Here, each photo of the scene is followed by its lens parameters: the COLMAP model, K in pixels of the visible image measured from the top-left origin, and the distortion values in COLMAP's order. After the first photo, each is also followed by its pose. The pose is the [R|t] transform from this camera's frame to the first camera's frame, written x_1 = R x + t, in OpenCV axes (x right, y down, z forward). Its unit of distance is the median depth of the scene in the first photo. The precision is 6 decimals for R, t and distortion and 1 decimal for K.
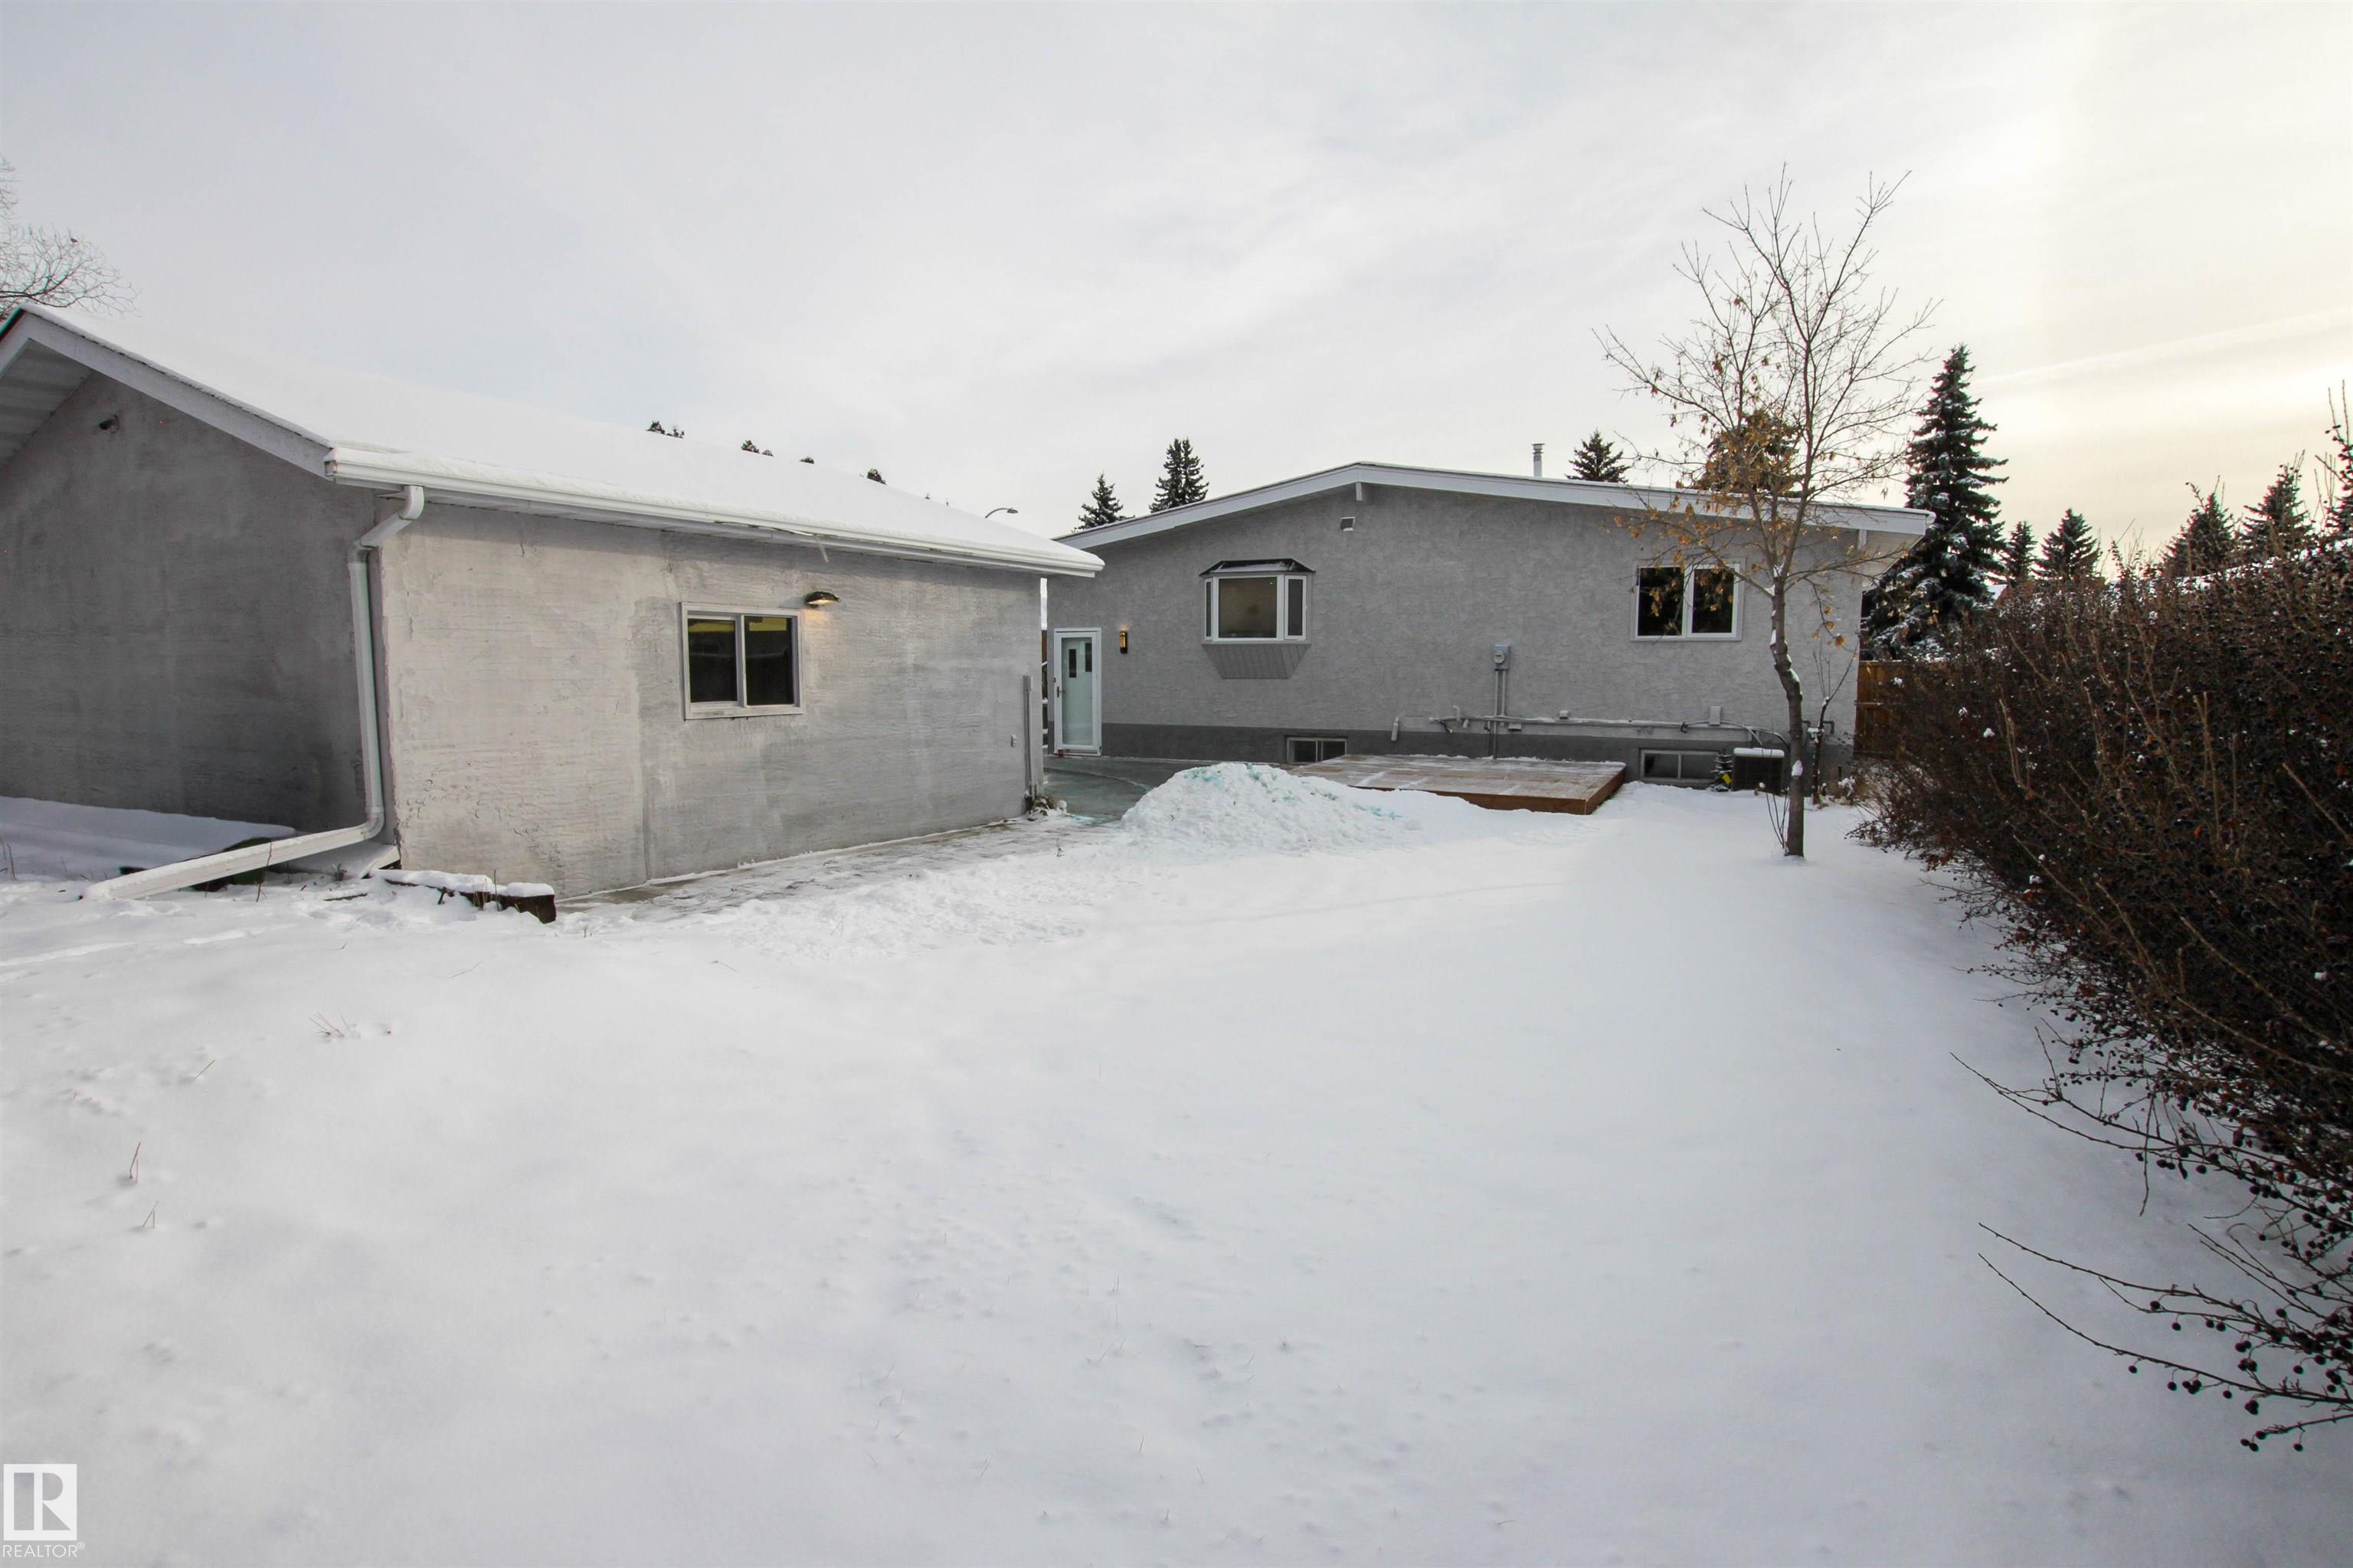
lens RADIAL K [[1169.5, 0, 1133.1], [0, 1169.5, 805.5], [0, 0, 1]] dist [-0.032253, 0.004473]
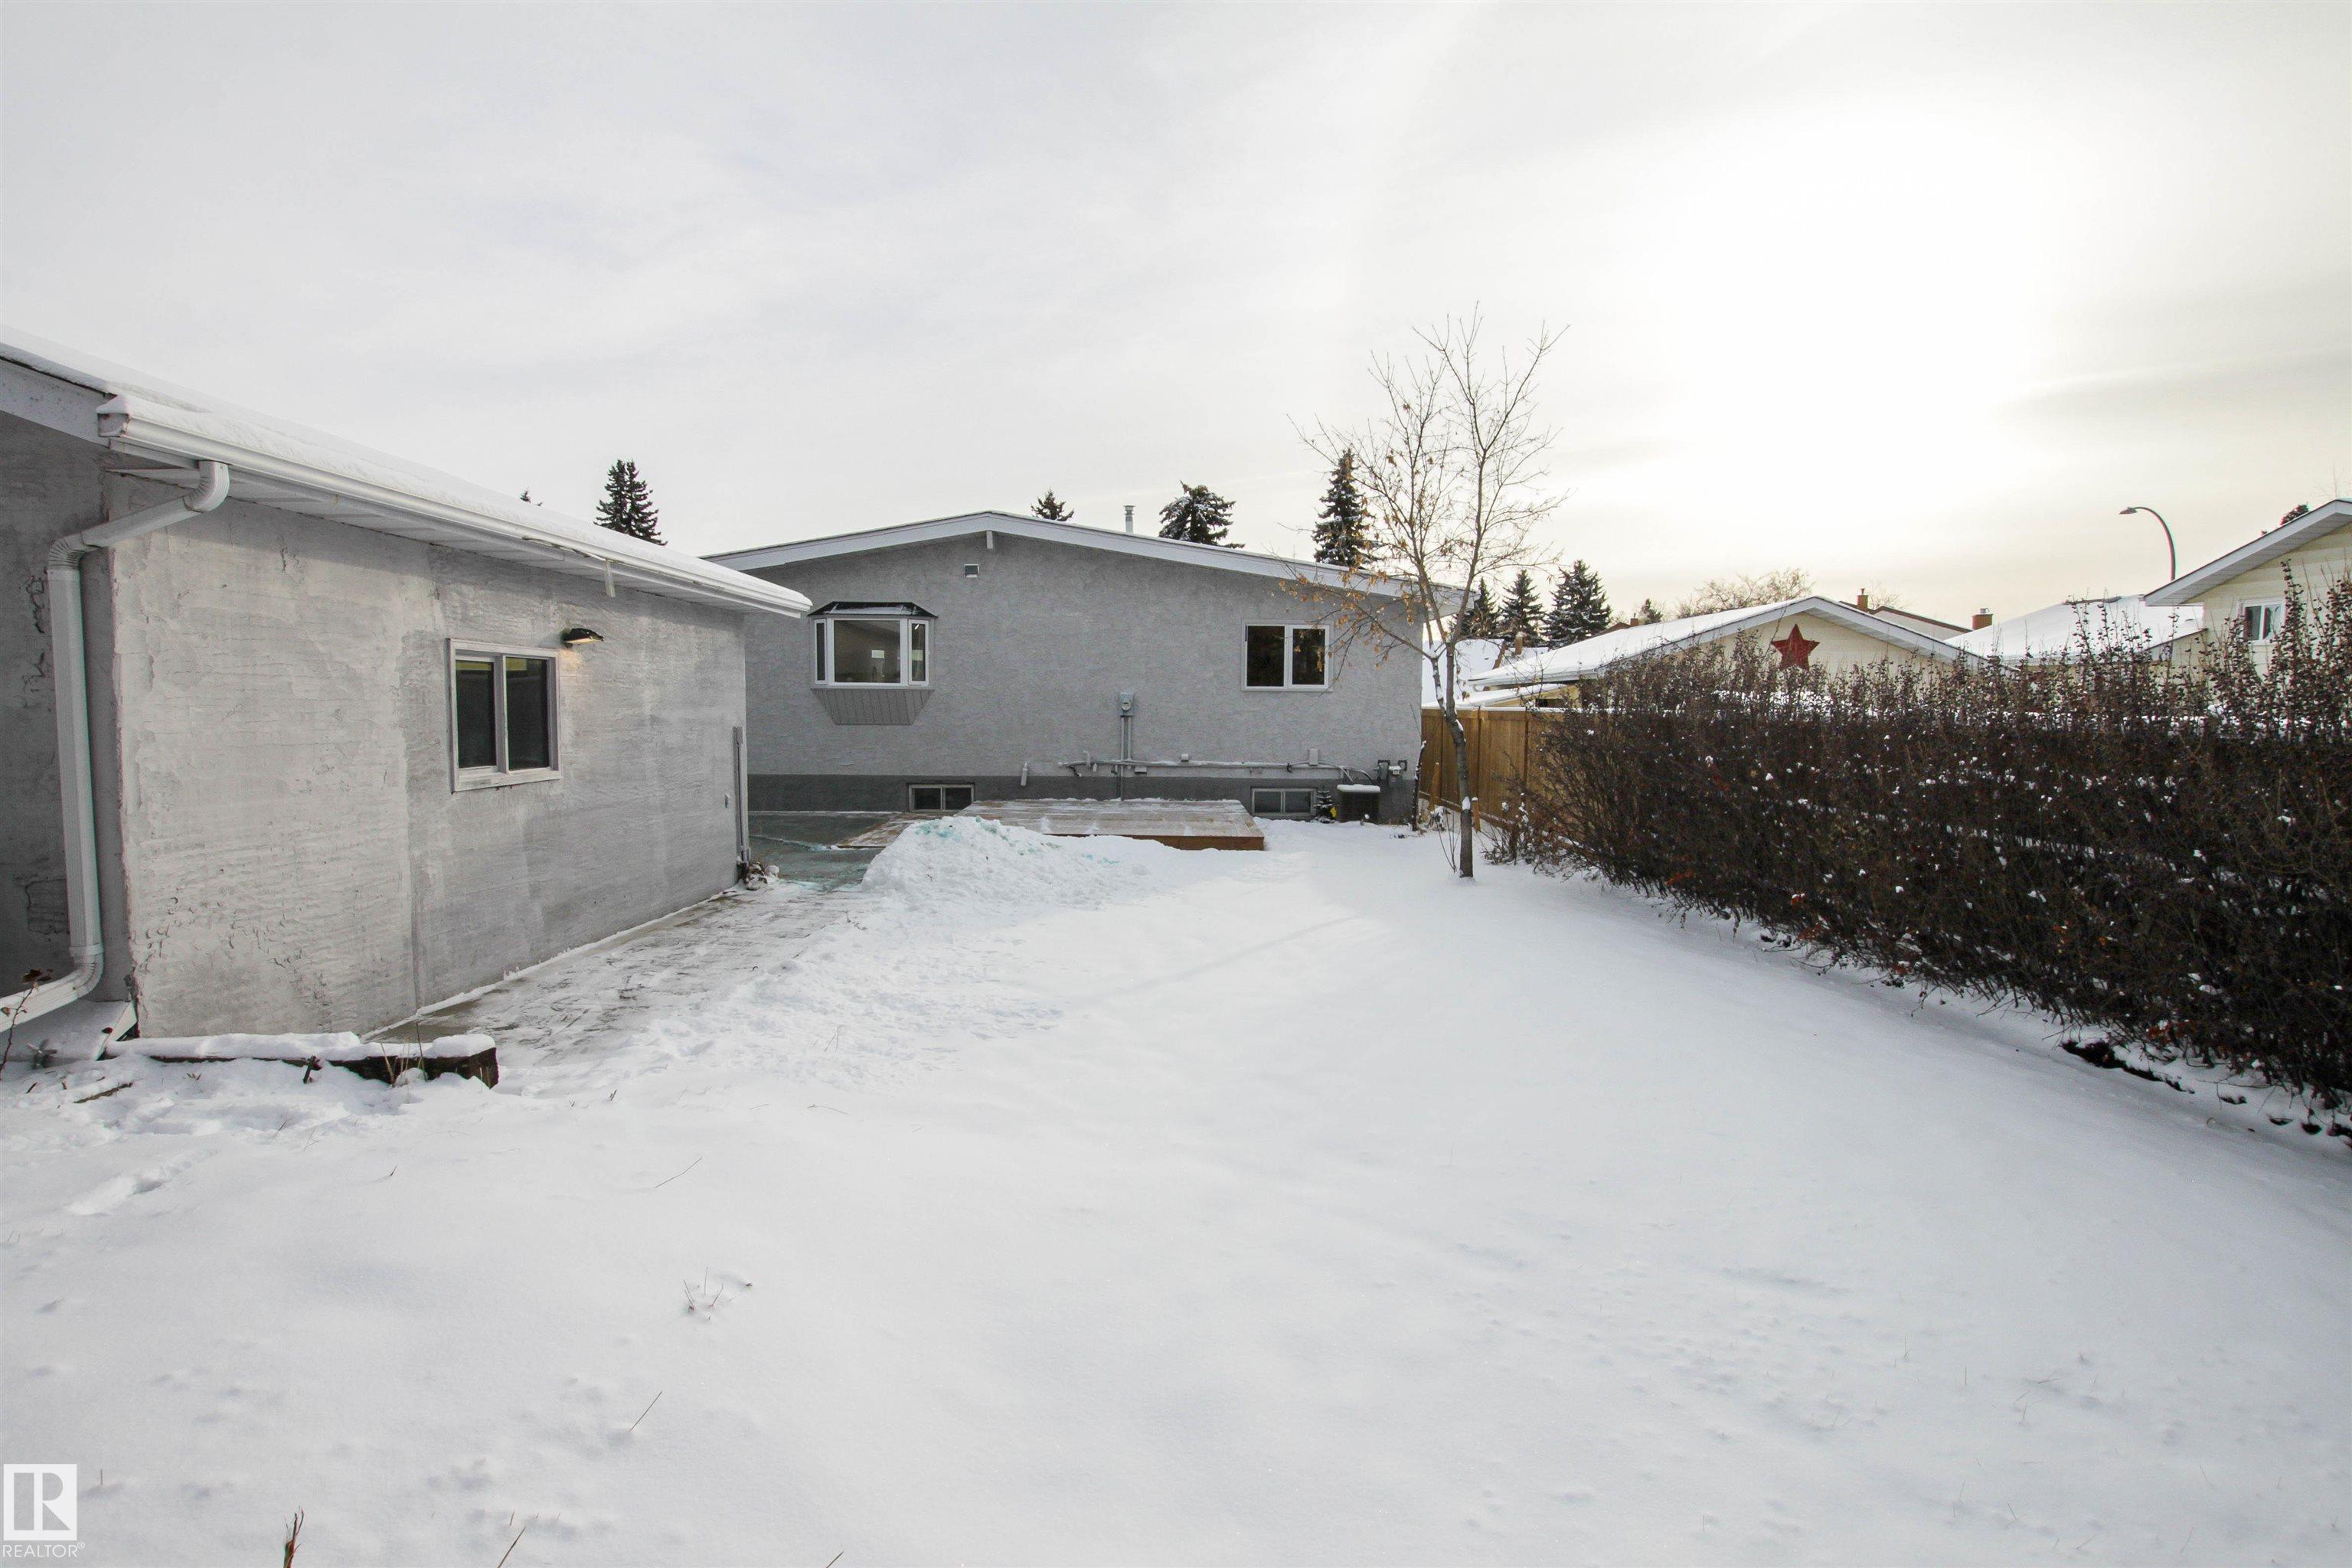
lens RADIAL K [[1169.0, 0, 1104.6], [0, 1169.0, 797.8], [0, 0, 1]] dist [-0.032253, 0.004473]
pose [[0.882854, -0.032023, 0.468554, -0.284231], [0.049691, 0.998442, -0.025389, -0.023224], [-0.467011, 0.045698, 0.883070, 0.104677]]
